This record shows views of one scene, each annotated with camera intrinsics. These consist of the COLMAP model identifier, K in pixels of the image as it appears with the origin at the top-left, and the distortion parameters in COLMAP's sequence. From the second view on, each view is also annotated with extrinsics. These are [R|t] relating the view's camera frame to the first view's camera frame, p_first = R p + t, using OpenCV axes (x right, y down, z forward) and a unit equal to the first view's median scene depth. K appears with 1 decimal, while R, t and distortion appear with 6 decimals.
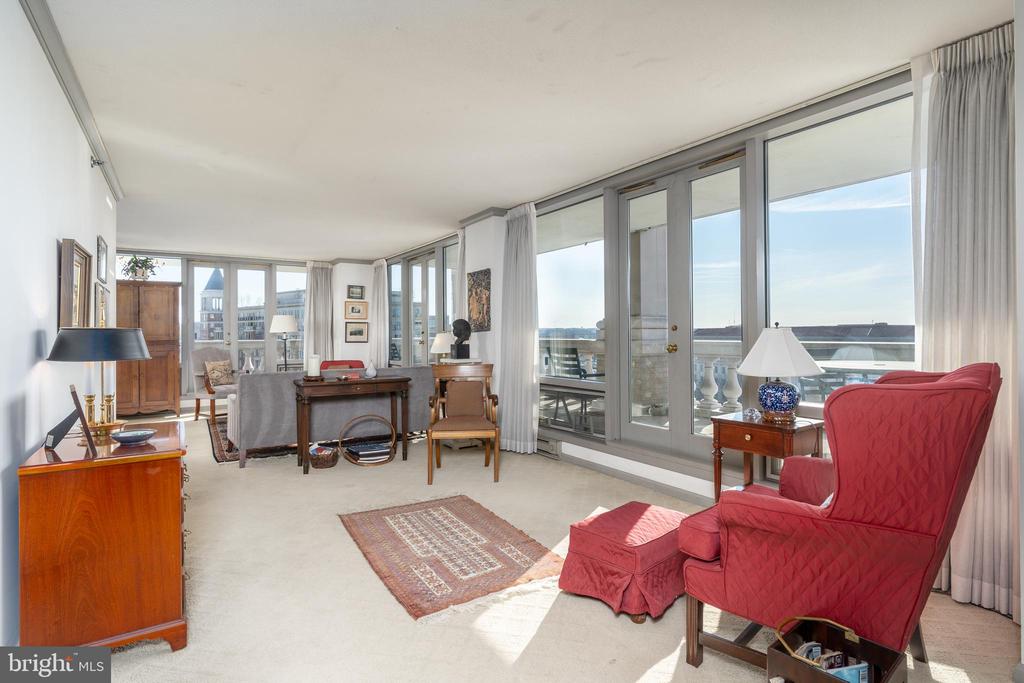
lens RADIAL K [[514.1, 0, 523.0], [0, 514.1, 334.0], [0, 0, 1]] dist [0.003614, 0.000377]
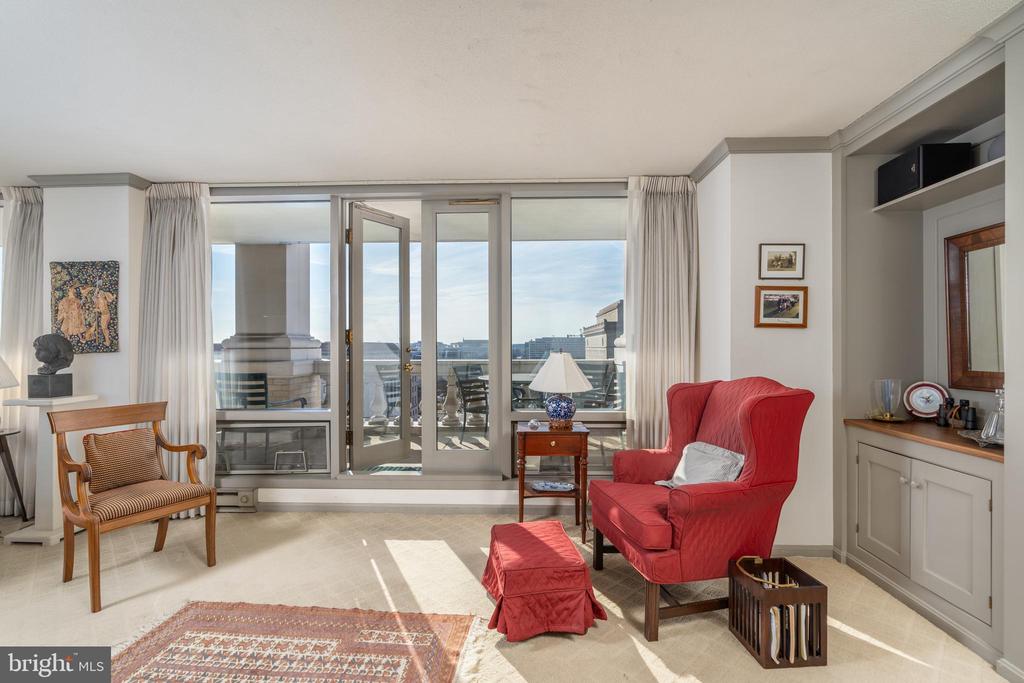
lens RADIAL K [[461.1, 0, 512.4], [0, 461.1, 346.8], [0, 0, 1]] dist [-0.004591, 0.001480]
pose [[0.591556, -0.000705, 0.806263, -0.262718], [0.000573, 1.000000, 0.000454, -0.014645], [-0.806264, 0.000193, 0.591556, 0.229664]]
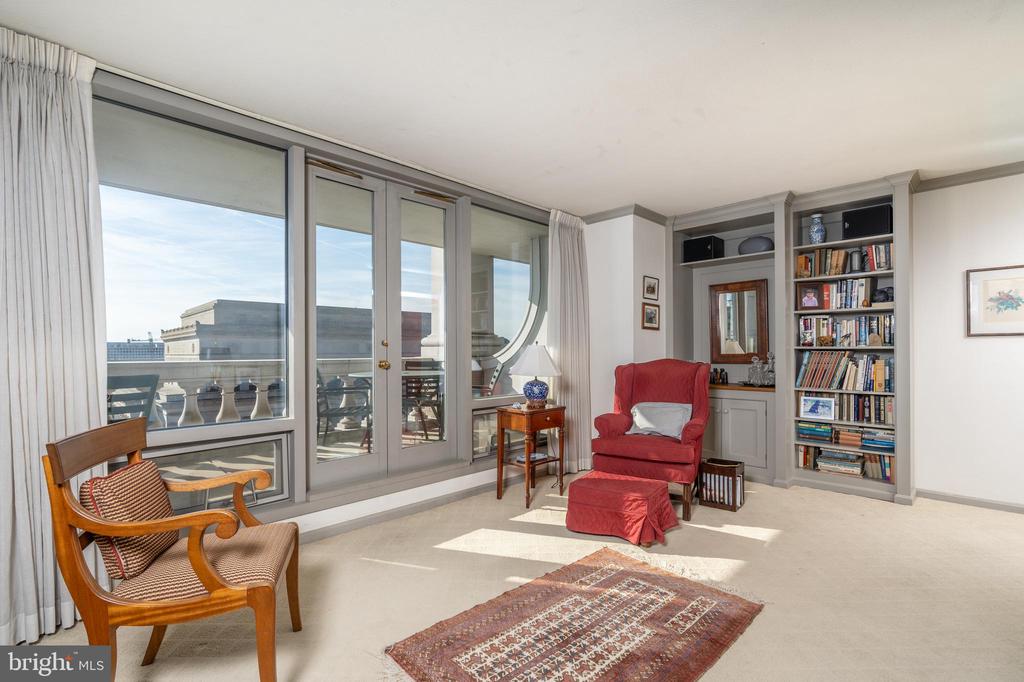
lens RADIAL K [[461.1, 0, 507.5], [0, 461.1, 356.0], [0, 0, 1]] dist [-0.004591, 0.001480]
pose [[-0.171107, -0.006704, 0.985230, -0.449718], [0.004327, 0.999962, 0.007556, 0.005109], [-0.985243, 0.005556, -0.171071, 0.709928]]
